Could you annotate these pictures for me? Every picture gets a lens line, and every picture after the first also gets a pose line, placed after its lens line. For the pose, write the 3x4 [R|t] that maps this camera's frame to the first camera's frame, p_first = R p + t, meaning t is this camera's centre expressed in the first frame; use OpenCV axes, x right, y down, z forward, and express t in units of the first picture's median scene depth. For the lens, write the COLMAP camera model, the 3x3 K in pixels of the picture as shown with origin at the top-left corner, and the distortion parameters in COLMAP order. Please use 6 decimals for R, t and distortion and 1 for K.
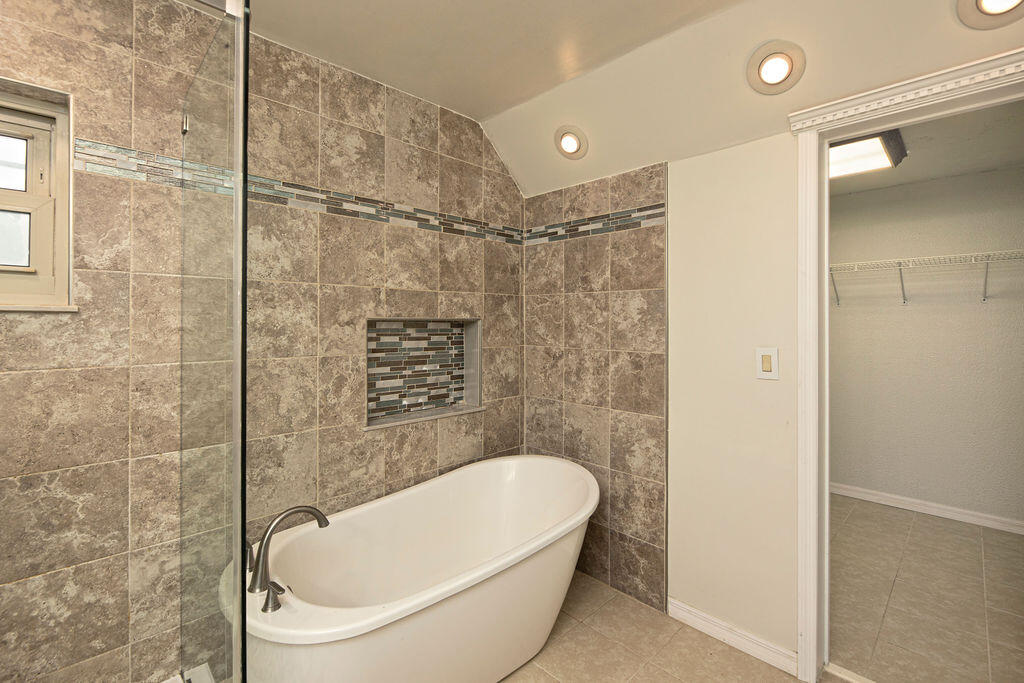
lens RADIAL K [[446.2, 0, 503.4], [0, 446.2, 318.7], [0, 0, 1]] dist [-0.003059, -0.003182]
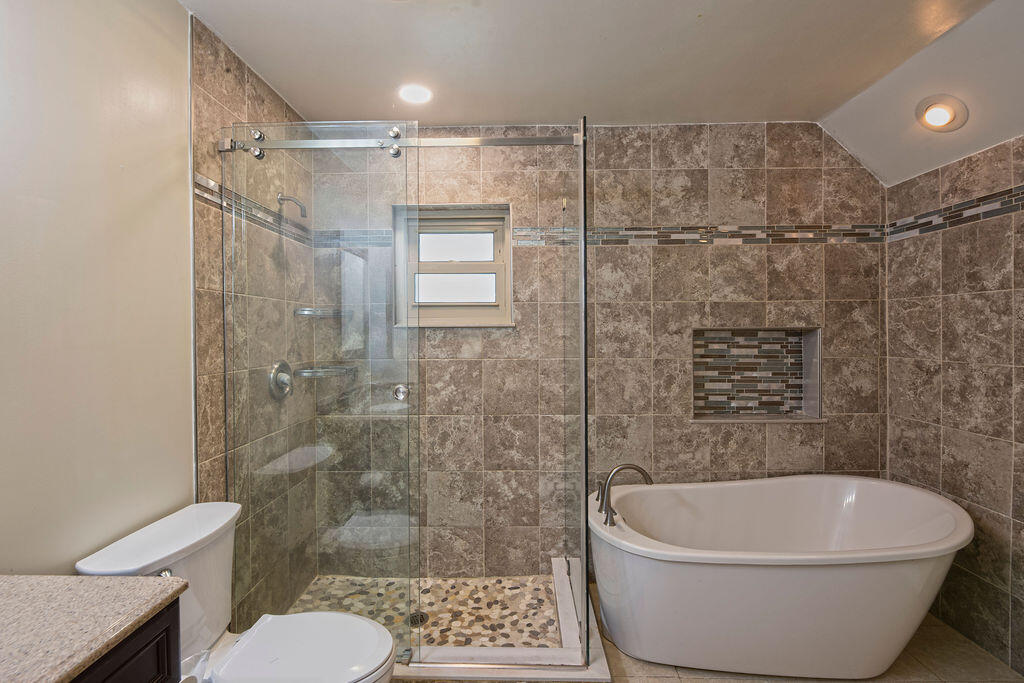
lens RADIAL K [[446.2, 0, 516.2], [0, 446.2, 333.1], [0, 0, 1]] dist [-0.003059, -0.003182]
pose [[0.713576, -0.002559, -0.700573, 0.198358], [0.012221, 0.999887, 0.008796, -0.004210], [0.700471, -0.014838, 0.713526, -0.182179]]
